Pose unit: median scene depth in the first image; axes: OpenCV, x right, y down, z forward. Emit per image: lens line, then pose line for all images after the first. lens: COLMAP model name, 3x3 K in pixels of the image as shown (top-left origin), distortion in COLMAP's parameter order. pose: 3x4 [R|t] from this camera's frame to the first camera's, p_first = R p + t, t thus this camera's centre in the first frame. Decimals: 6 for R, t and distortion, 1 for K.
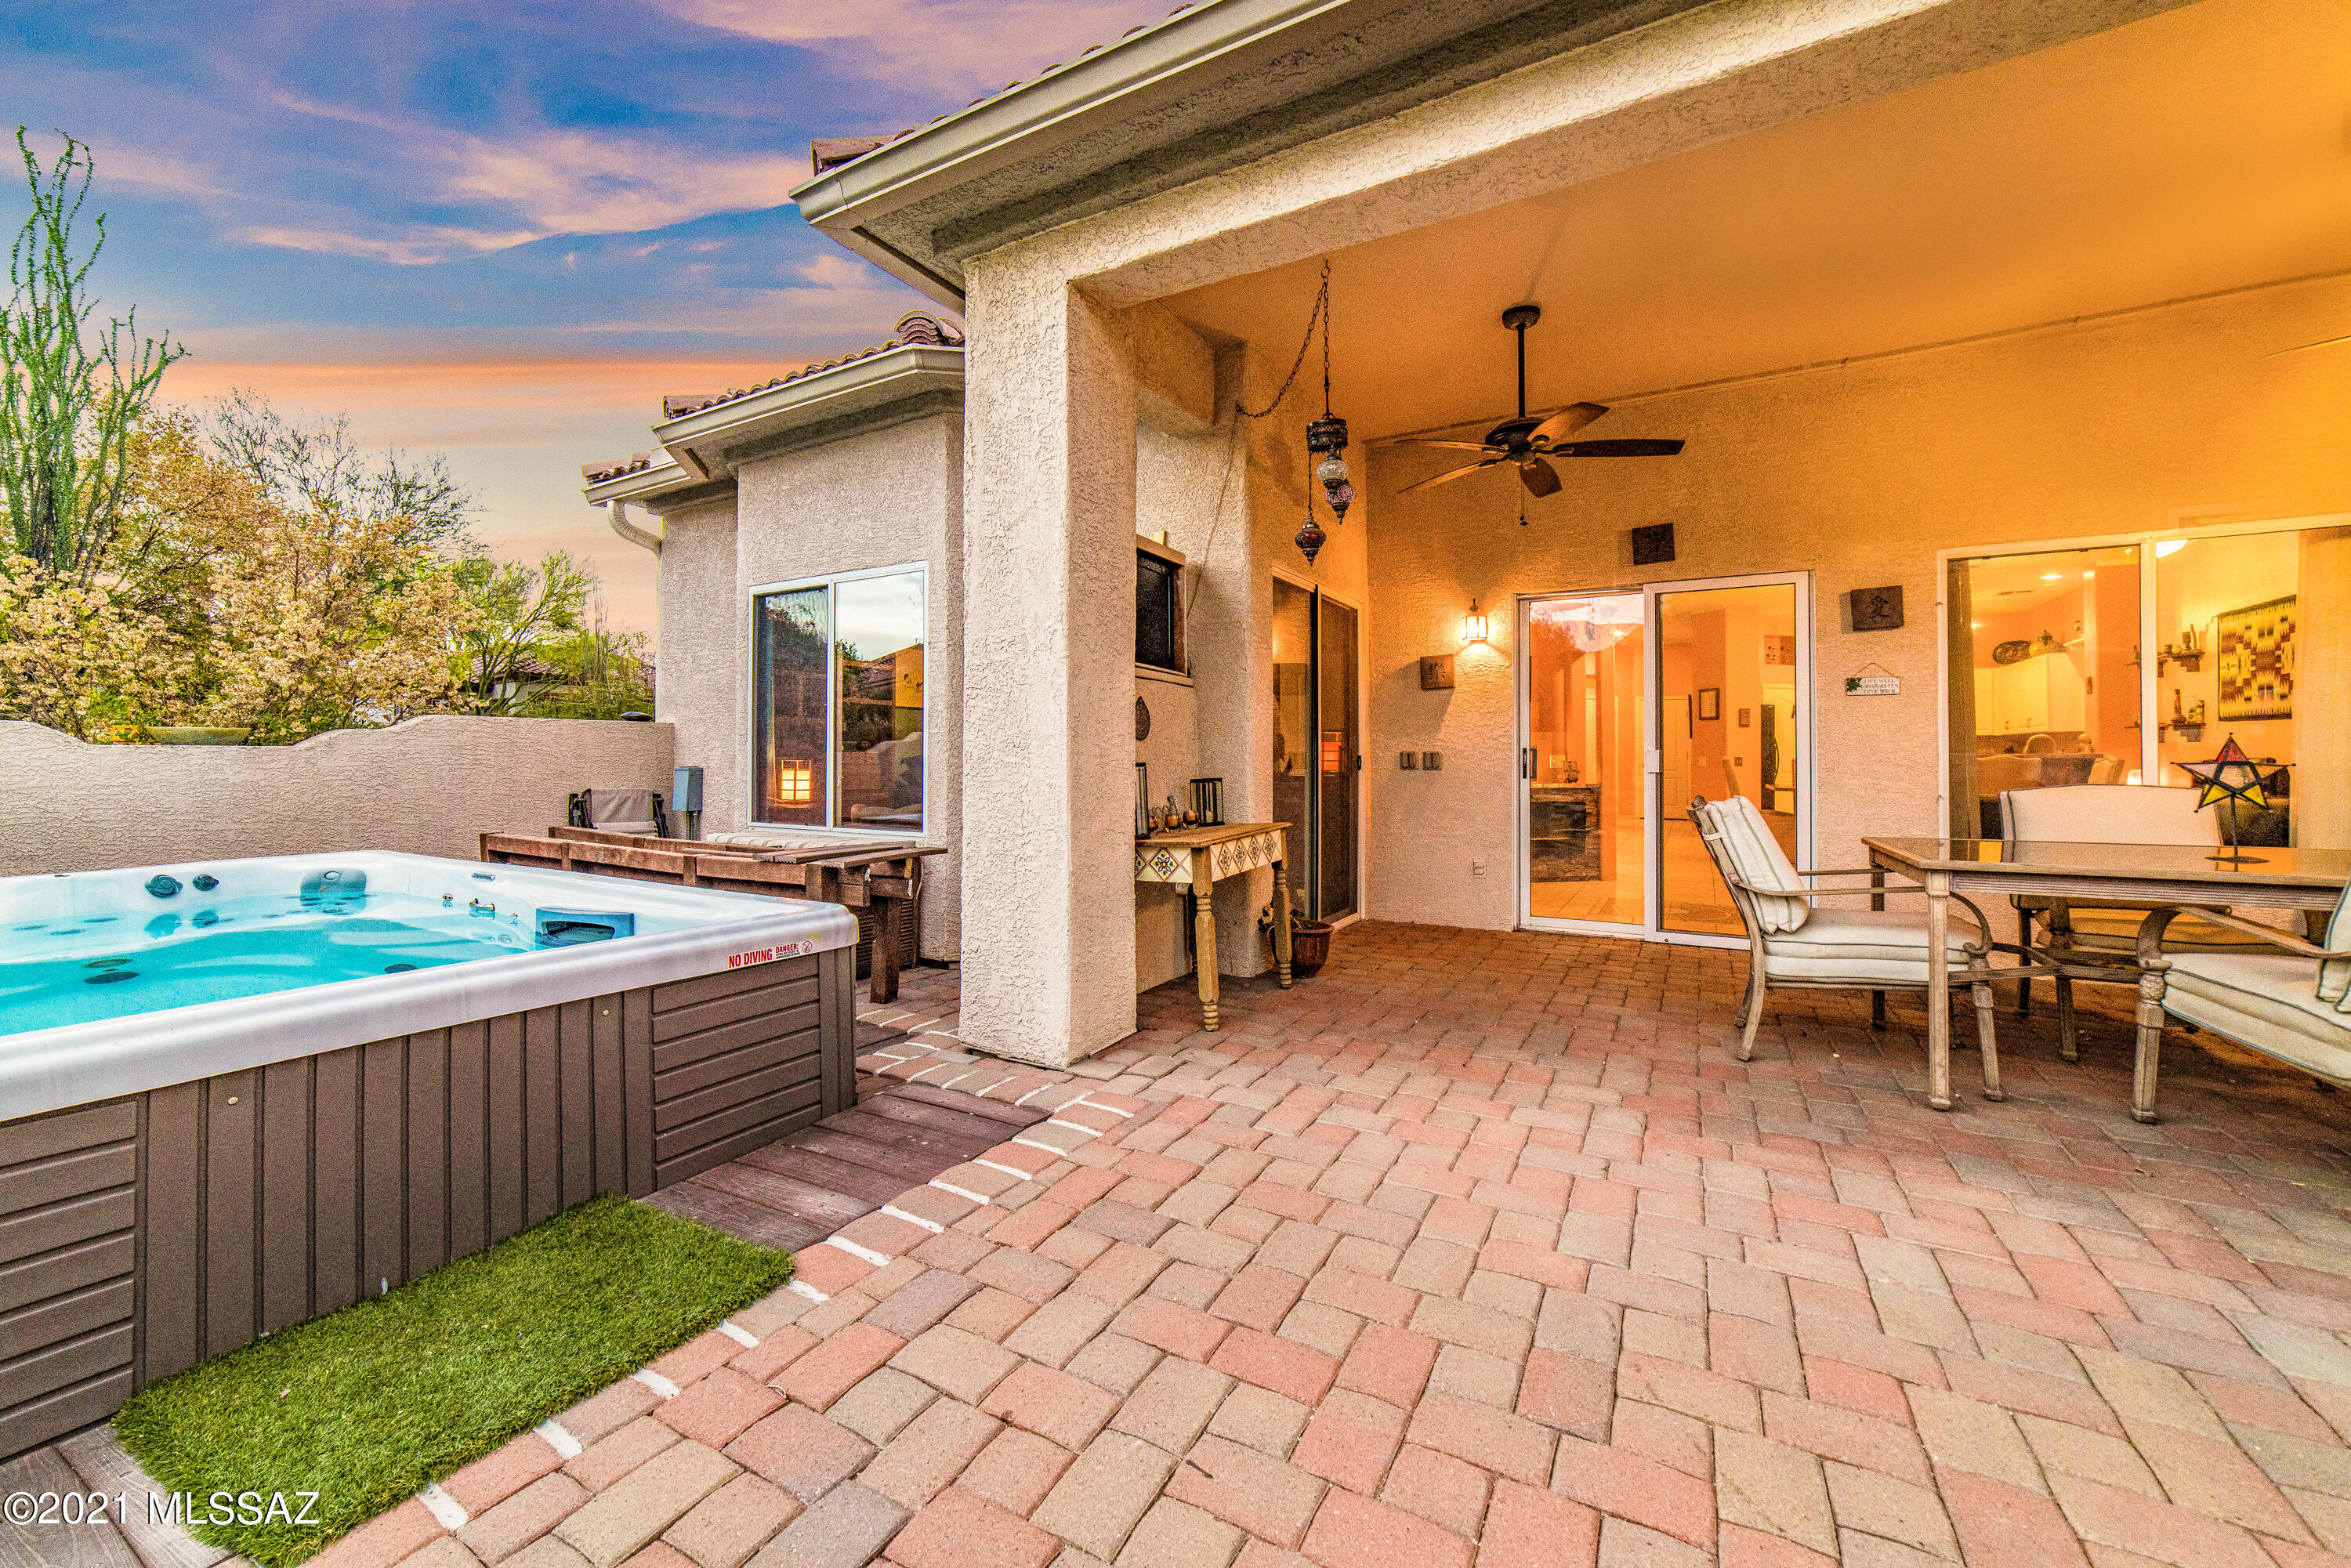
lens RADIAL K [[894.1, 0, 1206.9], [0, 894.1, 764.3], [0, 0, 1]] dist [-0.000250, -0.000034]
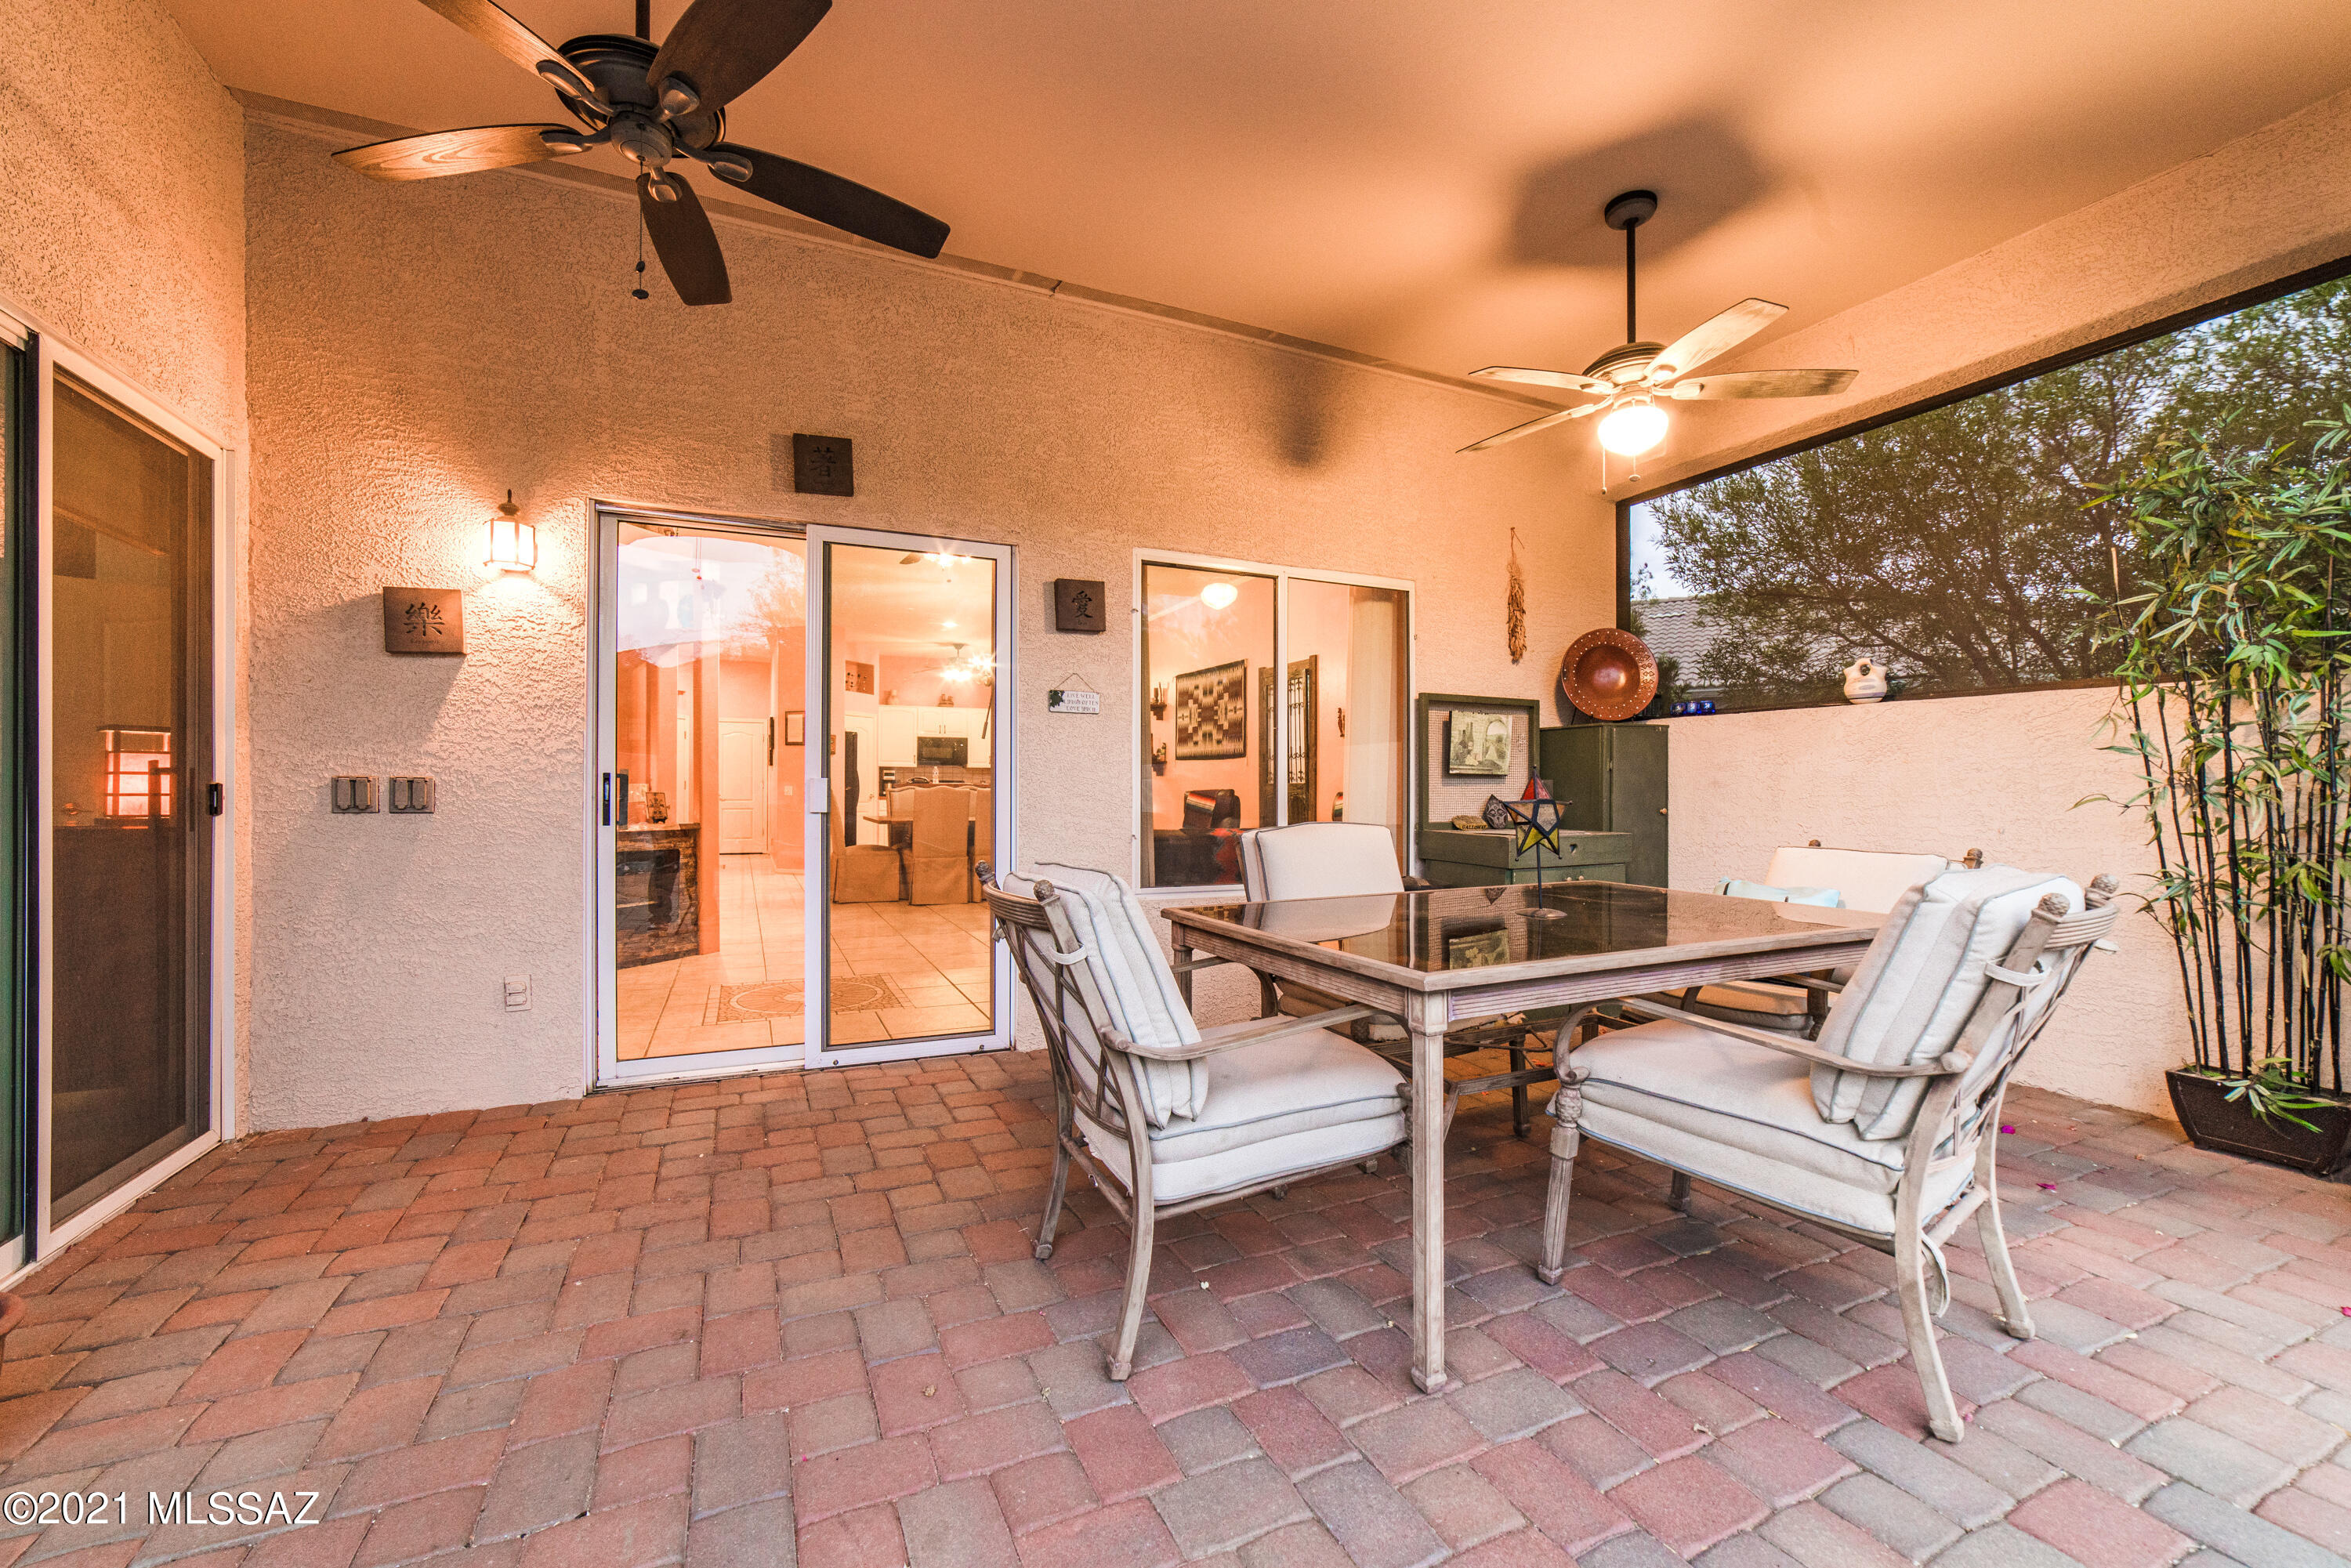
lens RADIAL K [[964.6, 0, 1149.2], [0, 964.6, 784.3], [0, 0, 1]] dist [-0.000800, 0.000113]
pose [[0.631513, 0.005303, 0.775347, 0.093673], [0.001626, 0.999965, -0.008164, -0.004930], [-0.775364, 0.006416, 0.631483, 0.336238]]
